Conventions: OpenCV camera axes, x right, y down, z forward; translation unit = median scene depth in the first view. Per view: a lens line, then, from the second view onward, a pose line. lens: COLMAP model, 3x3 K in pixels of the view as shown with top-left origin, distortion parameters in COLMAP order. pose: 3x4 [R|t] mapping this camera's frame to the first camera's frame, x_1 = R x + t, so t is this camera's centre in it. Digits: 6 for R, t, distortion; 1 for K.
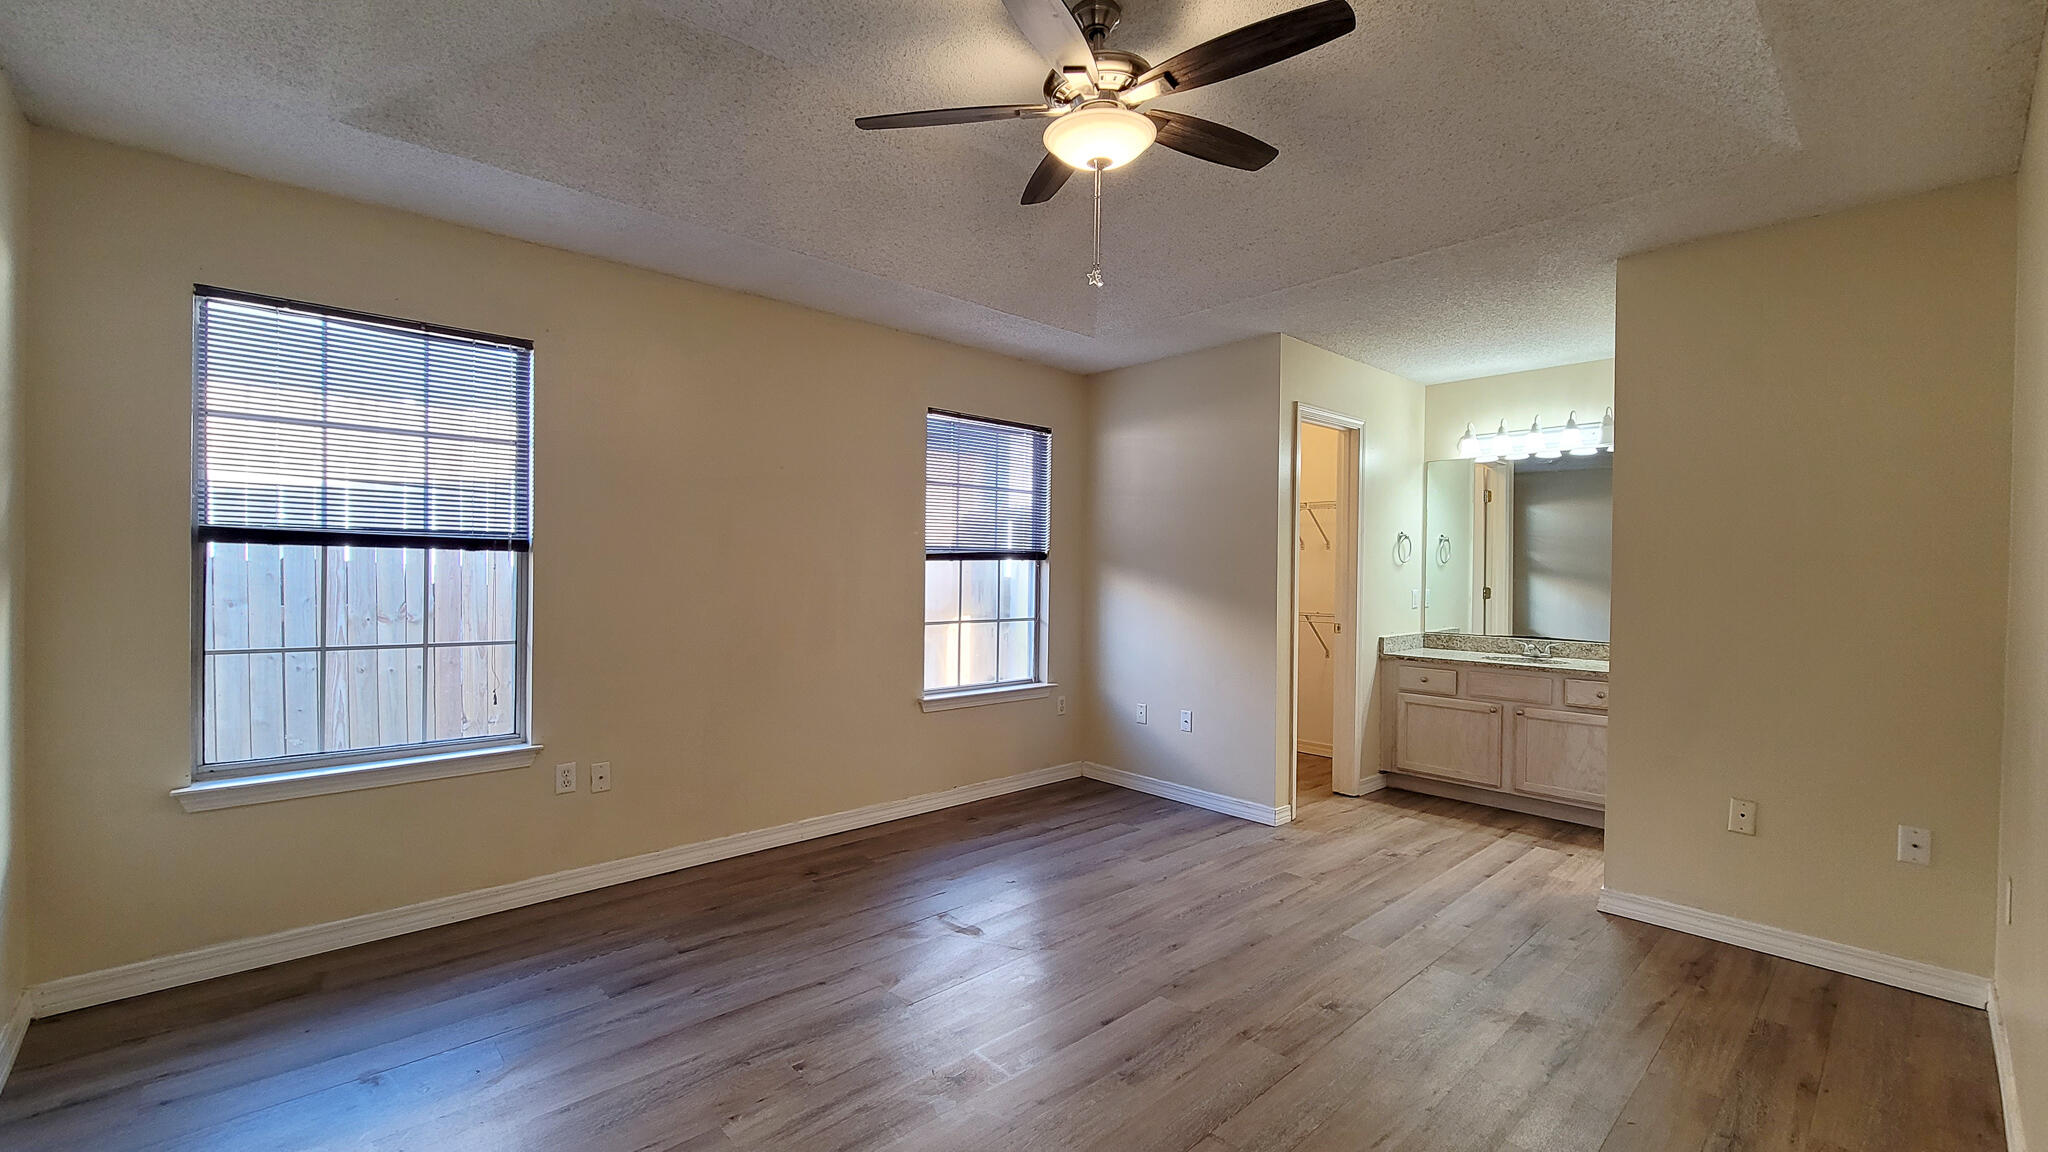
lens RADIAL K [[834.1, 0, 1010.1], [0, 834.1, 577.6], [0, 0, 1]] dist [0.001239, -0.000603]
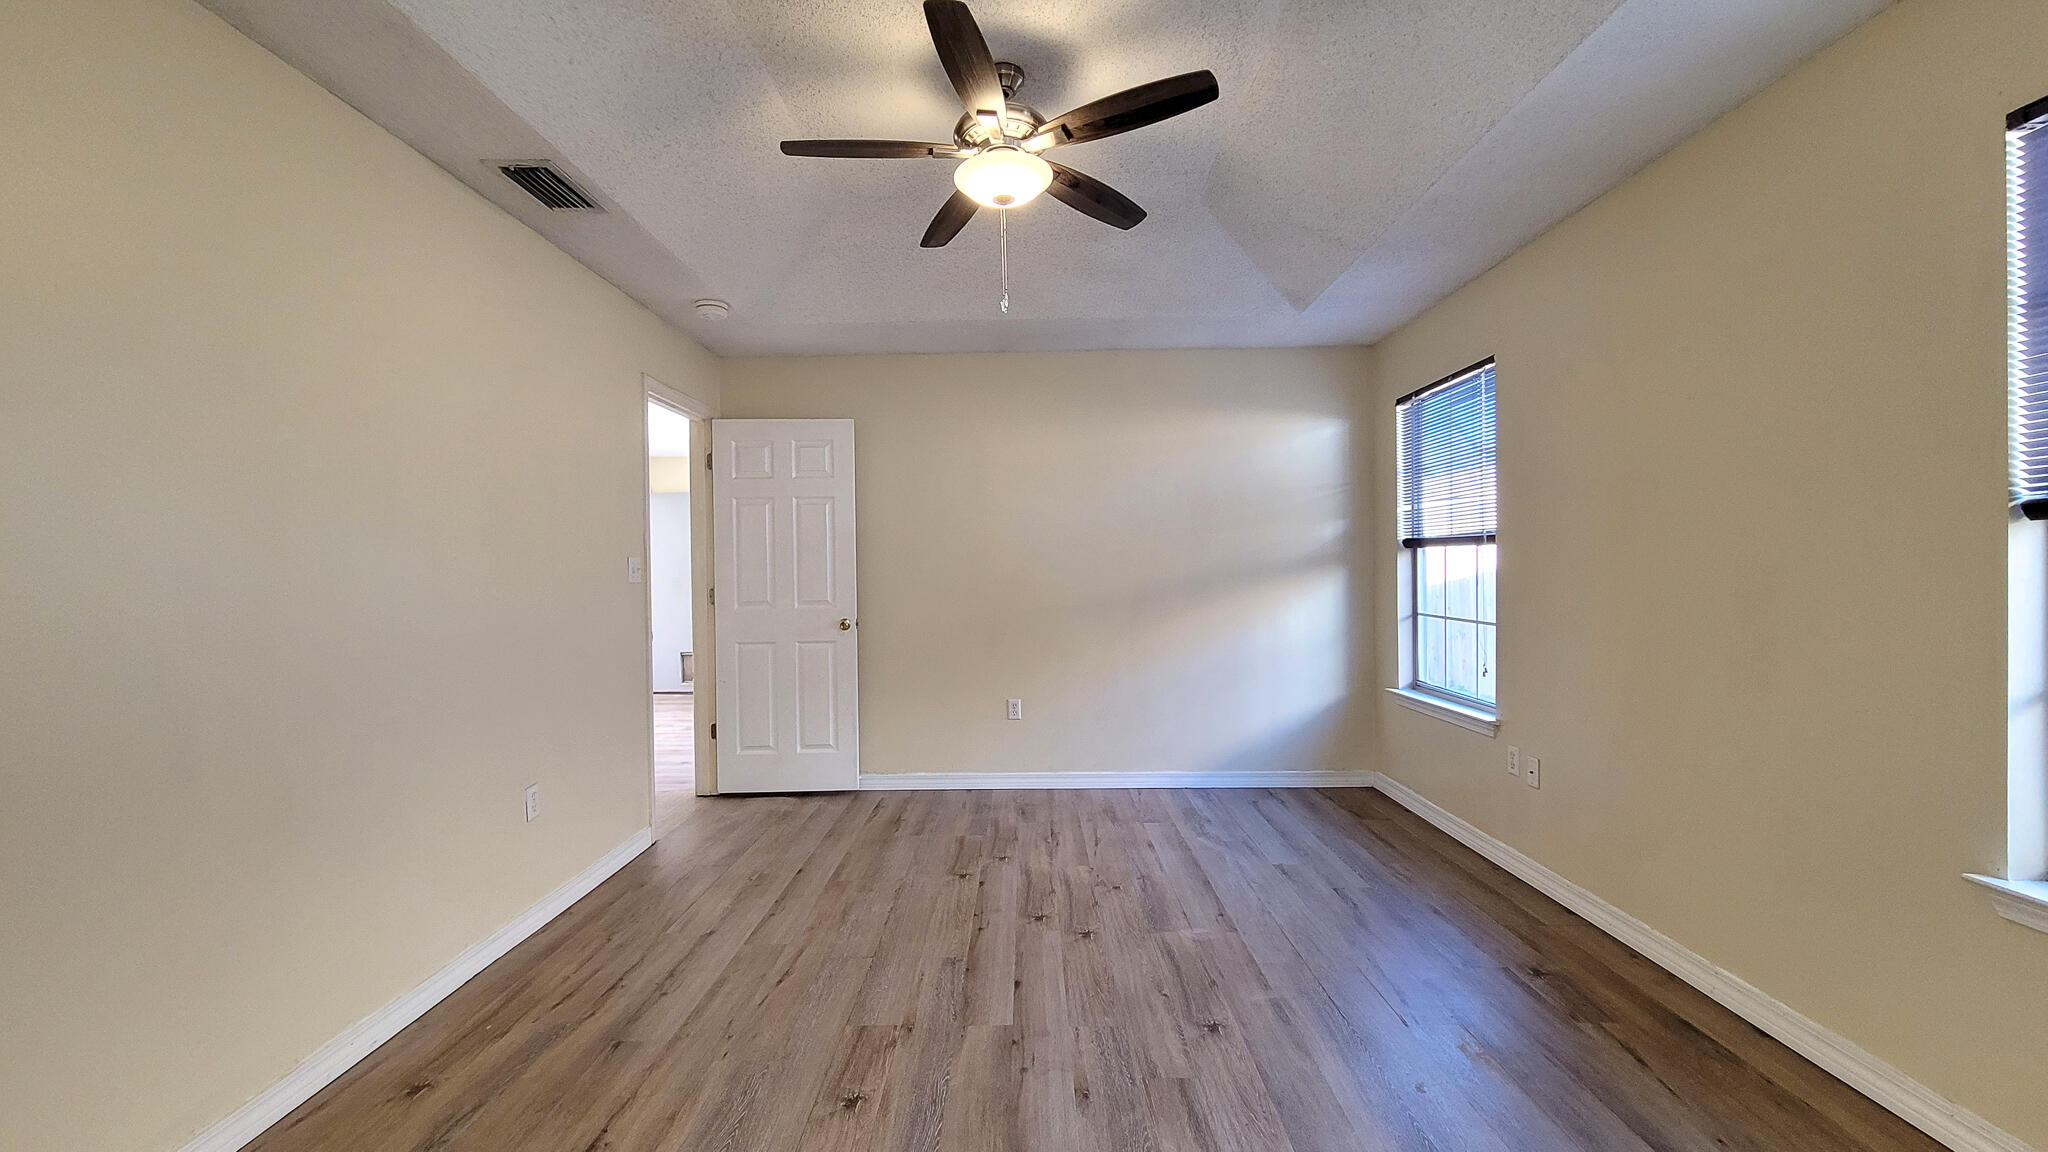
lens RADIAL K [[834.1, 0, 1013.0], [0, 834.1, 576.9], [0, 0, 1]] dist [0.001239, -0.000603]
pose [[-0.683637, 0.004717, -0.729807, 0.543962], [0.002070, 0.999988, 0.004524, 0.005324], [0.729819, 0.001582, -0.683638, 1.049332]]
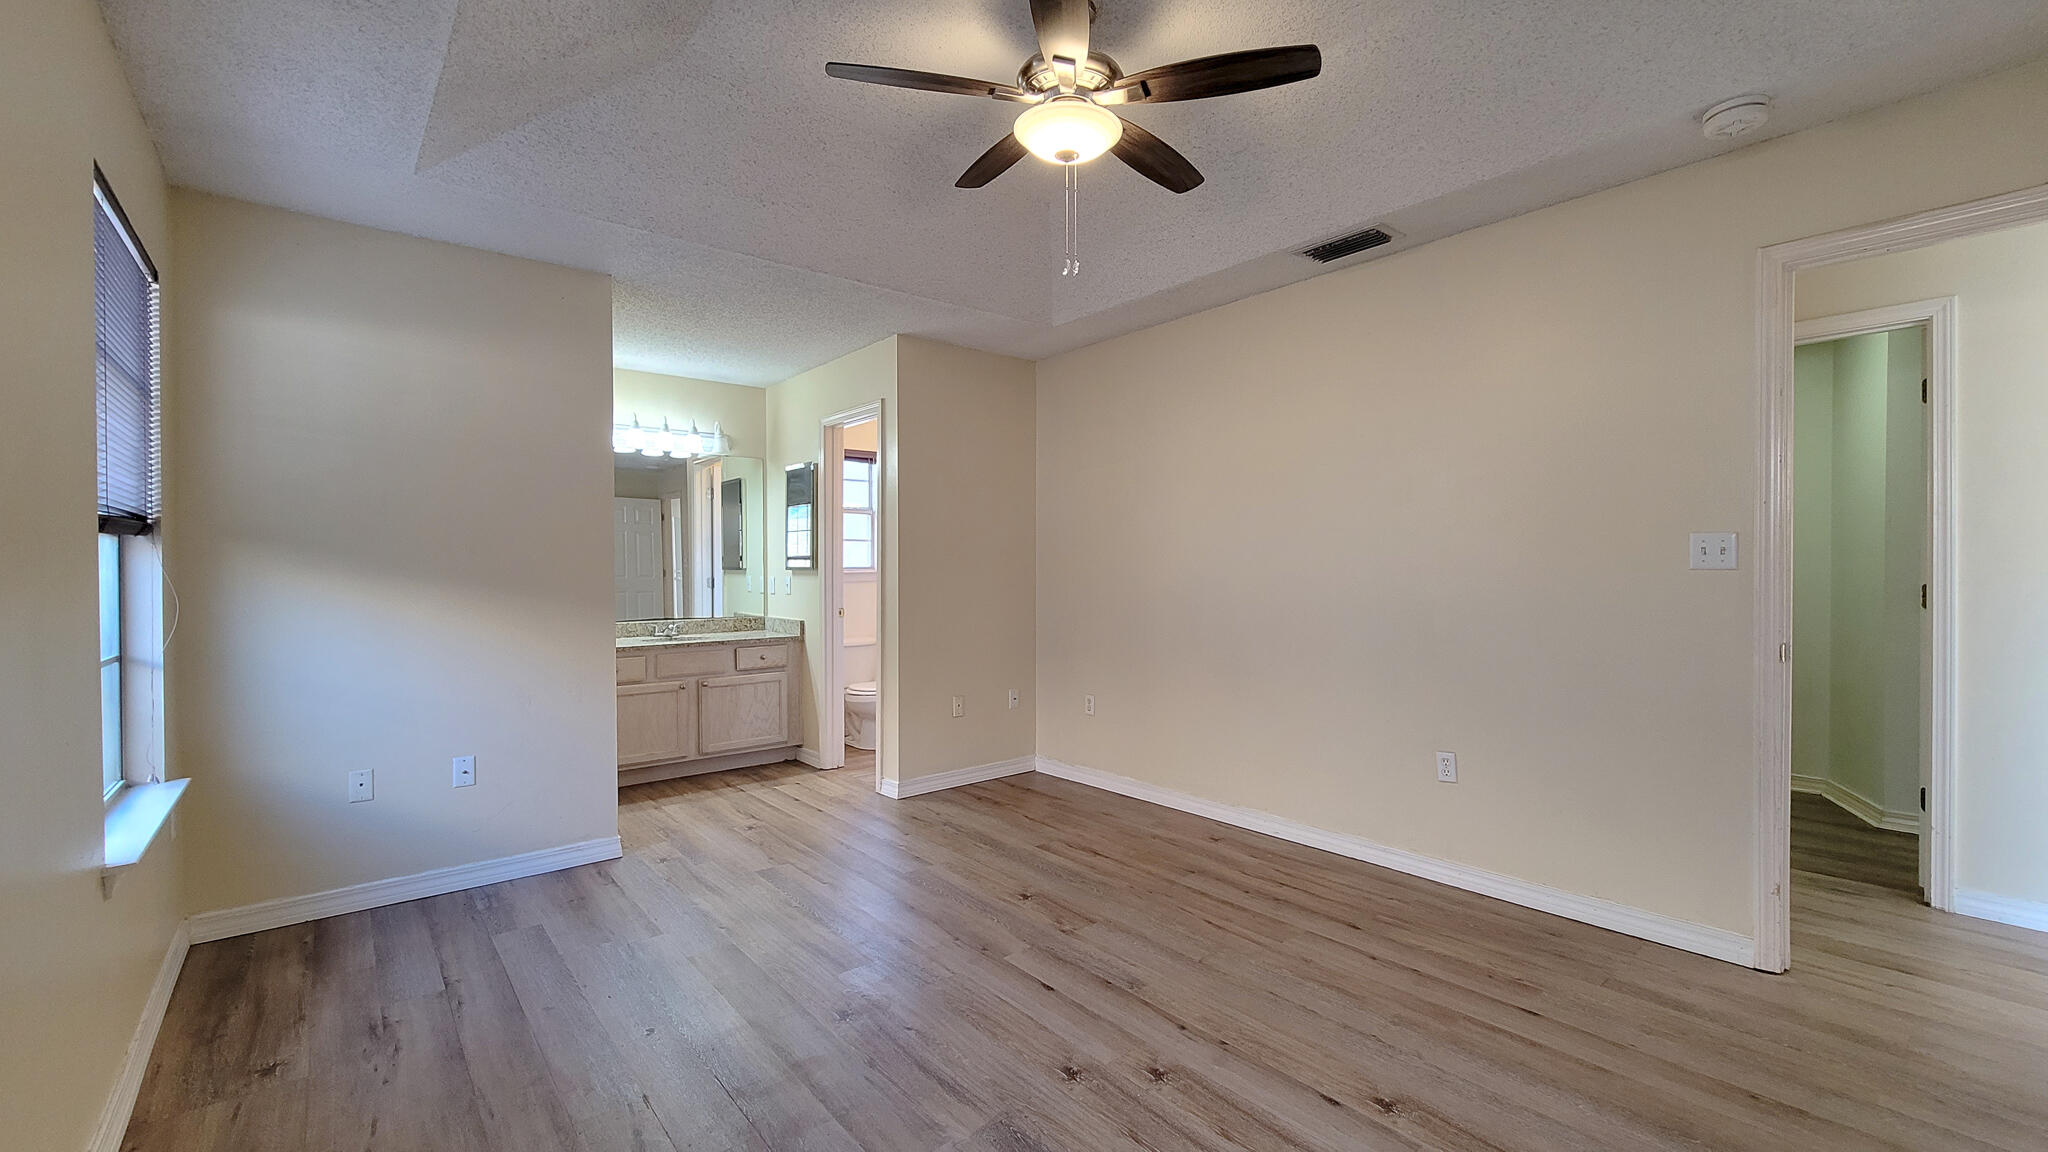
lens RADIAL K [[834.1, 0, 1020.6], [0, 834.1, 578.7], [0, 0, 1]] dist [0.001239, -0.000603]
pose [[0.040768, -0.022195, 0.998922, -0.554756], [0.011966, 0.999692, 0.021723, 0.000953], [-0.999097, 0.011068, 0.041021, 0.601051]]
